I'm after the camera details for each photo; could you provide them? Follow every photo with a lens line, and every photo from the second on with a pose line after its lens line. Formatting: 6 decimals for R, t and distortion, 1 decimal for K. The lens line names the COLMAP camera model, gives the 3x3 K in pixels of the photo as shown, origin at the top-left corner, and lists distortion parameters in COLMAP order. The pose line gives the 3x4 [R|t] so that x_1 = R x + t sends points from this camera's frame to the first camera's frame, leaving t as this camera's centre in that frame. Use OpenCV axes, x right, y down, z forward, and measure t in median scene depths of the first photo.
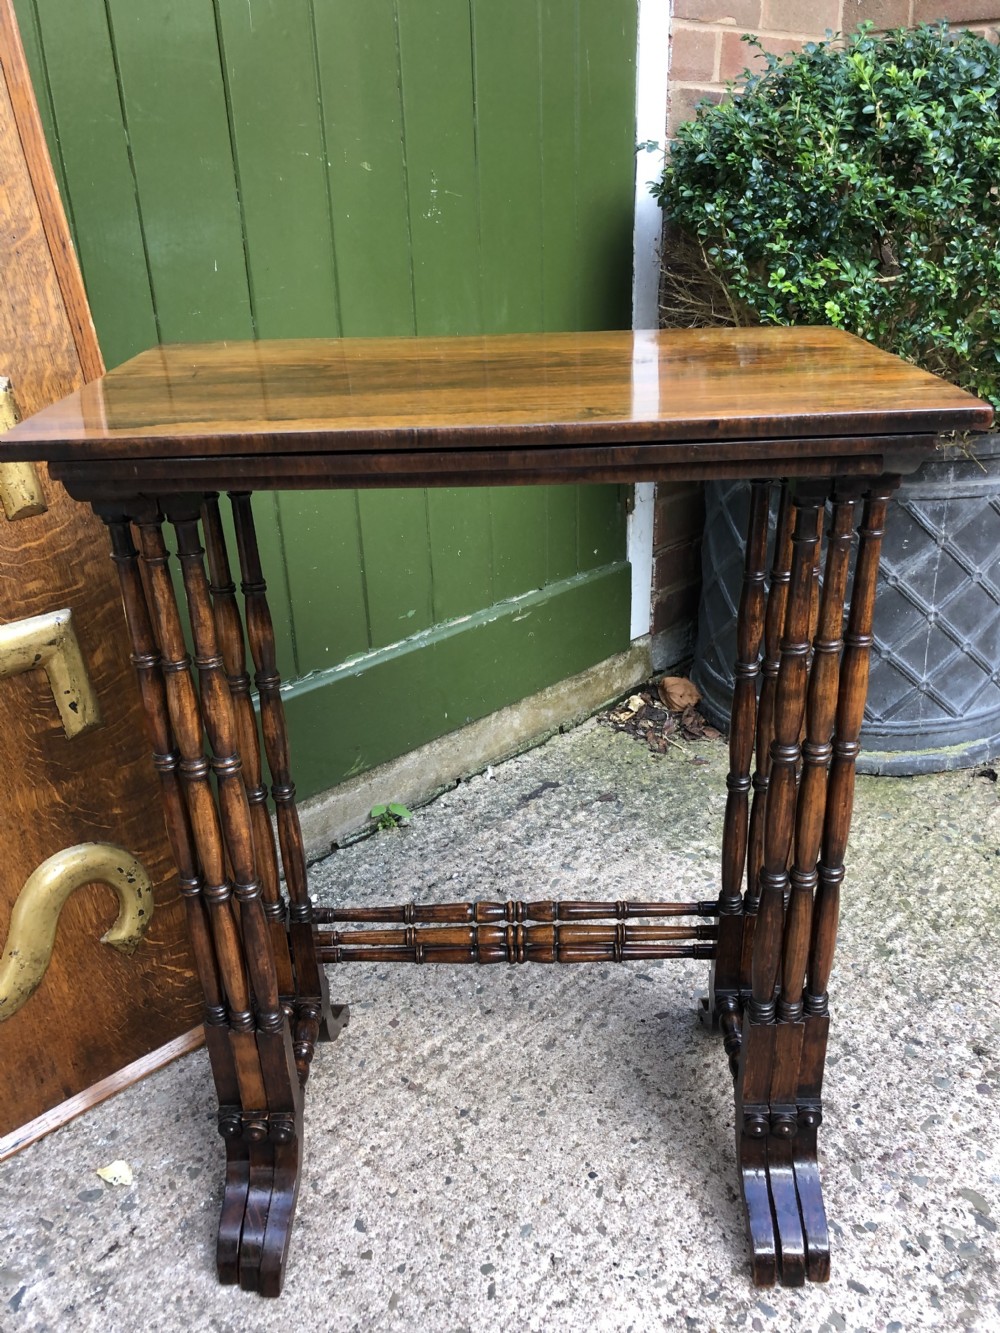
lens RADIAL K [[1100.3, 0, 517.9], [0, 1100.3, 661.6], [0, 0, 1]] dist [-0.005200, 0.031111]
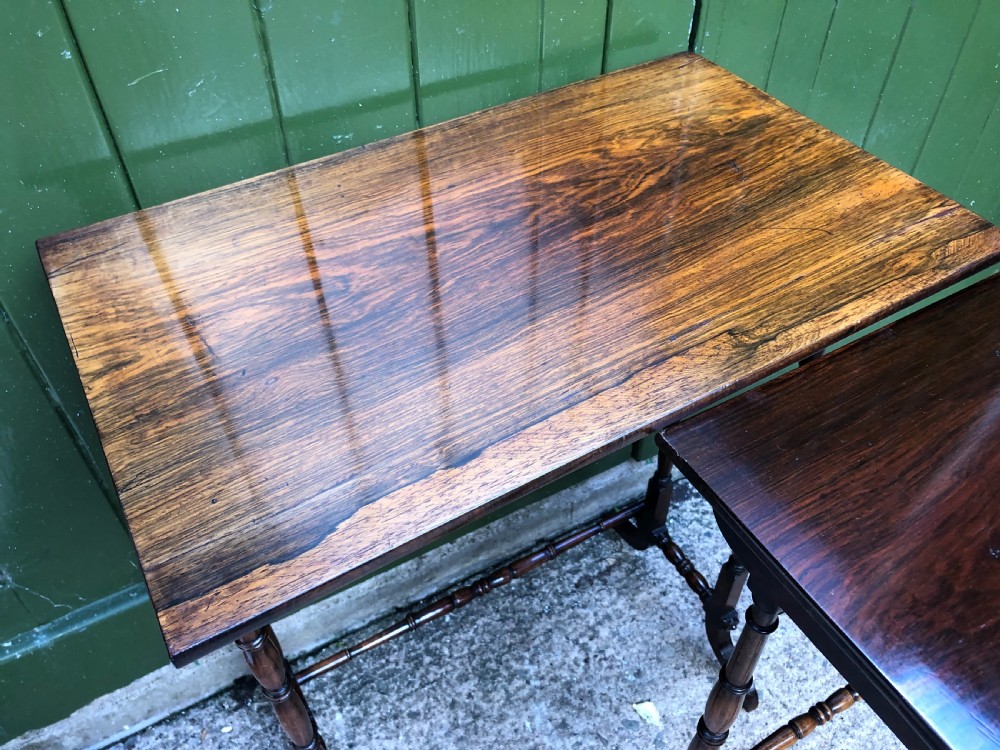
lens RADIAL K [[825.4, 0, 496.6], [0, 825.4, 373.4], [0, 0, 1]] dist [-0.005200, 0.031111]
pose [[0.954477, 0.227092, -0.193397, -0.432090], [-0.141652, 0.915680, 0.376119, -0.268393], [0.262503, -0.331602, 0.906163, 0.166330]]
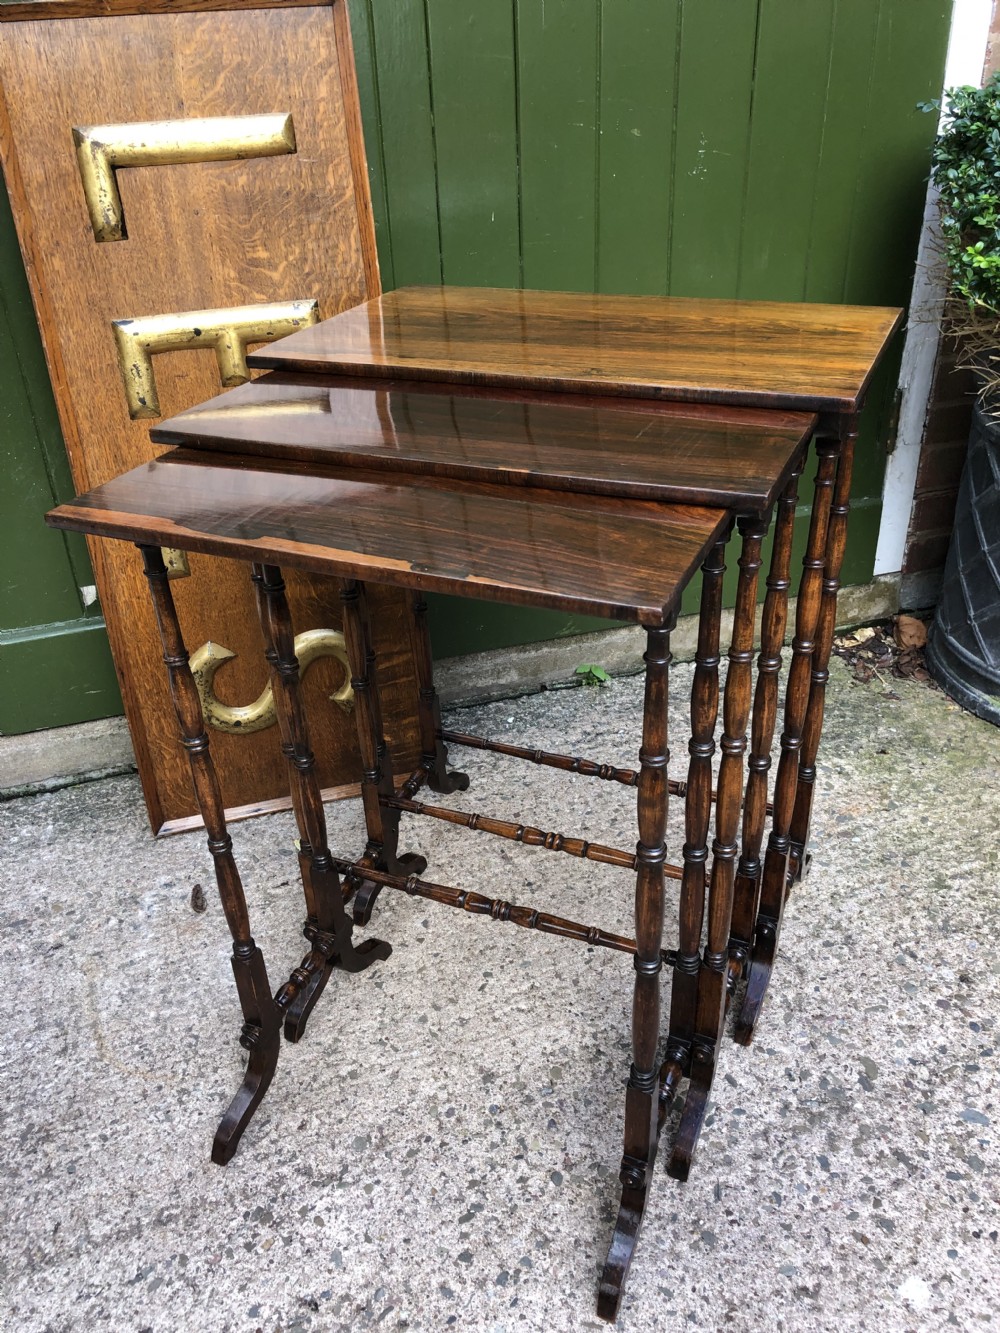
lens RADIAL K [[1100.3, 0, 490.6], [0, 1100.3, 682.0], [0, 0, 1]] dist [-0.005200, 0.031111]
pose [[0.881872, 0.227961, -0.412717, 0.422983], [-0.178594, 0.971628, 0.155060, -0.031580], [0.436355, -0.063035, 0.897564, -0.218774]]
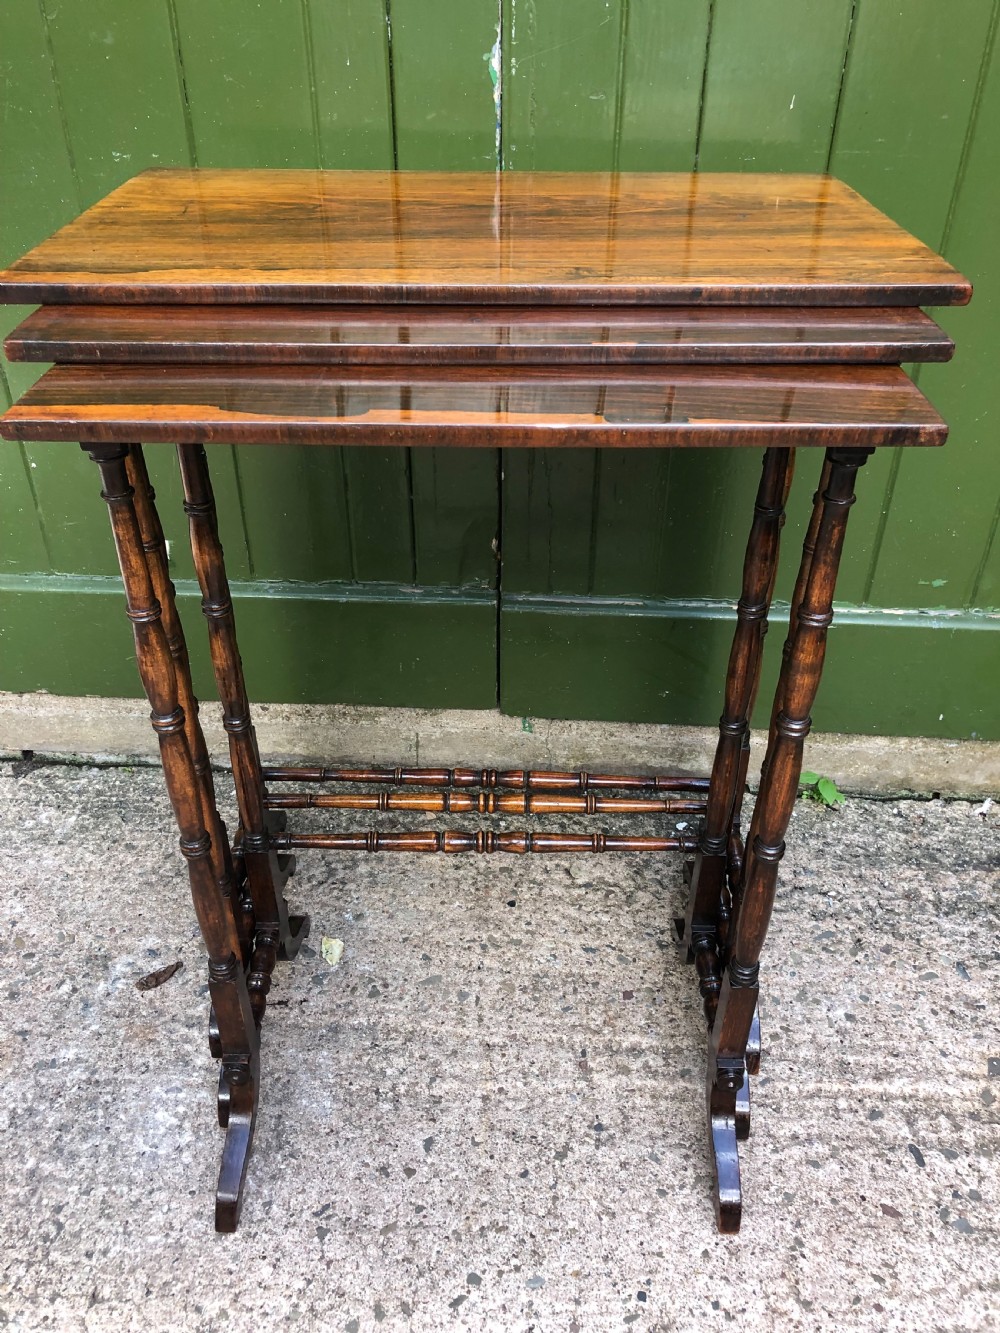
lens RADIAL K [[1100.3, 0, 489.8], [0, 1100.3, 653.8], [0, 0, 1]] dist [-0.005200, 0.031111]
pose [[0.653913, 0.444097, -0.612516, 0.282285], [-0.330558, 0.895939, 0.296690, -0.181300], [0.680536, 0.008462, 0.732666, 0.287627]]
